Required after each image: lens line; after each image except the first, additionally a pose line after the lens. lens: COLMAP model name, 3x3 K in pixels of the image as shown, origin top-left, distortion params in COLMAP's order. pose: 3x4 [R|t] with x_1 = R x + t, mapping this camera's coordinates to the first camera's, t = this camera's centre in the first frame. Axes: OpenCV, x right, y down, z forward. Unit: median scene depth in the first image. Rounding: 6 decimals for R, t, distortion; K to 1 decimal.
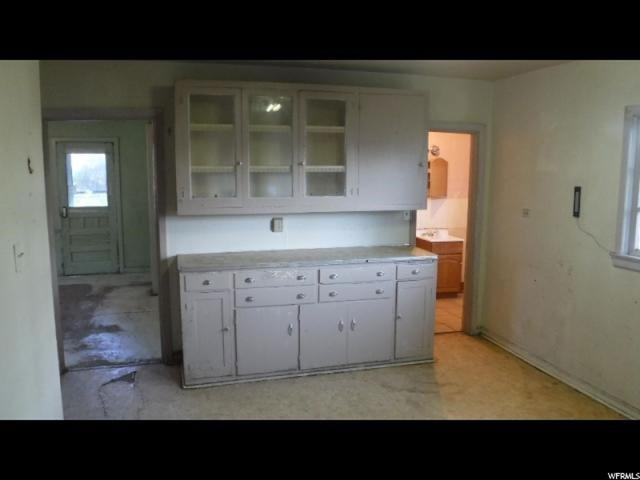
lens RADIAL K [[526.2, 0, 318.9], [0, 526.2, 244.3], [0, 0, 1]] dist [-0.081594, 0.007727]
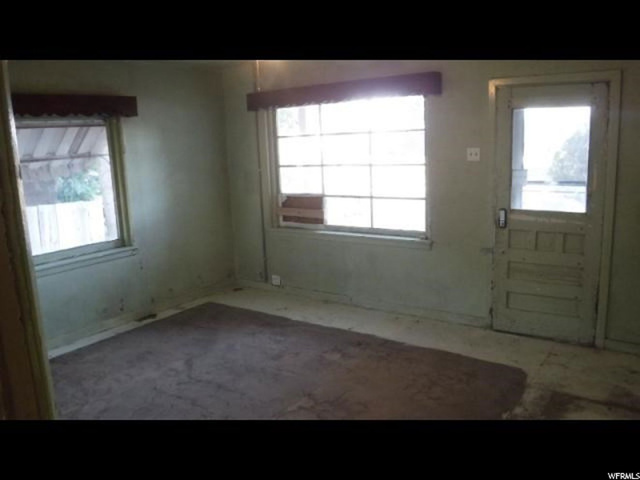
lens RADIAL K [[526.2, 0, 317.6], [0, 526.2, 240.2], [0, 0, 1]] dist [-0.081594, 0.007727]
pose [[0.633718, 0.116199, -0.764787, -0.192738], [-0.072535, 0.993224, 0.090802, -0.073837], [0.770156, -0.002069, 0.637852, 0.496022]]
